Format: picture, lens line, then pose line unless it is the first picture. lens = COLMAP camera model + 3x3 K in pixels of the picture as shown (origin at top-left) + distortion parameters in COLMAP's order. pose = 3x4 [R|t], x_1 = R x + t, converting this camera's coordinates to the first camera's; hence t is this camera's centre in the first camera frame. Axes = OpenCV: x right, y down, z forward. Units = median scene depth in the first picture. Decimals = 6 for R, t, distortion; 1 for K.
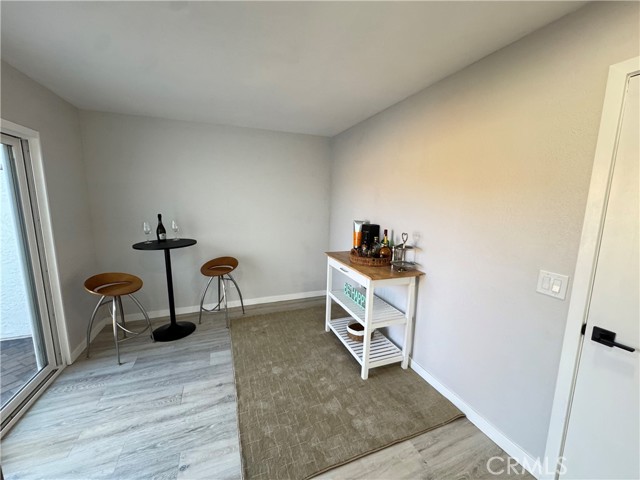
lens RADIAL K [[256.2, 0, 319.4], [0, 256.2, 239.1], [0, 0, 1]] dist [-0.000295, 0.000197]
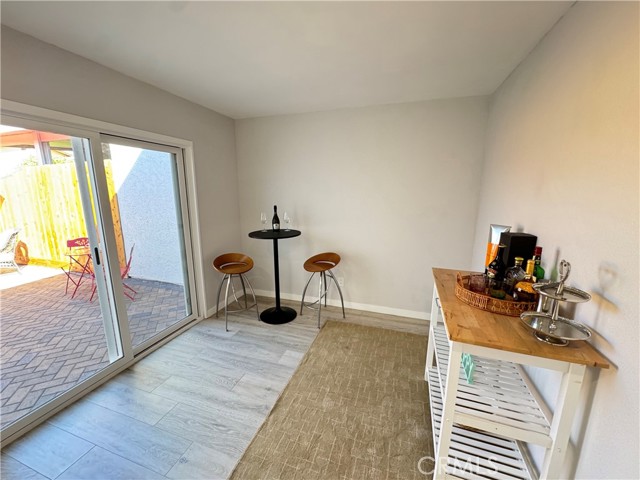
lens RADIAL K [[256.2, 0, 319.4], [0, 256.2, 239.1], [0, 0, 1]] dist [-0.000295, 0.000197]
pose [[0.767810, 0.107604, -0.631577, 0.241811], [-0.088223, 0.994161, 0.062126, -0.045797], [0.634575, 0.008019, 0.772820, 0.318225]]
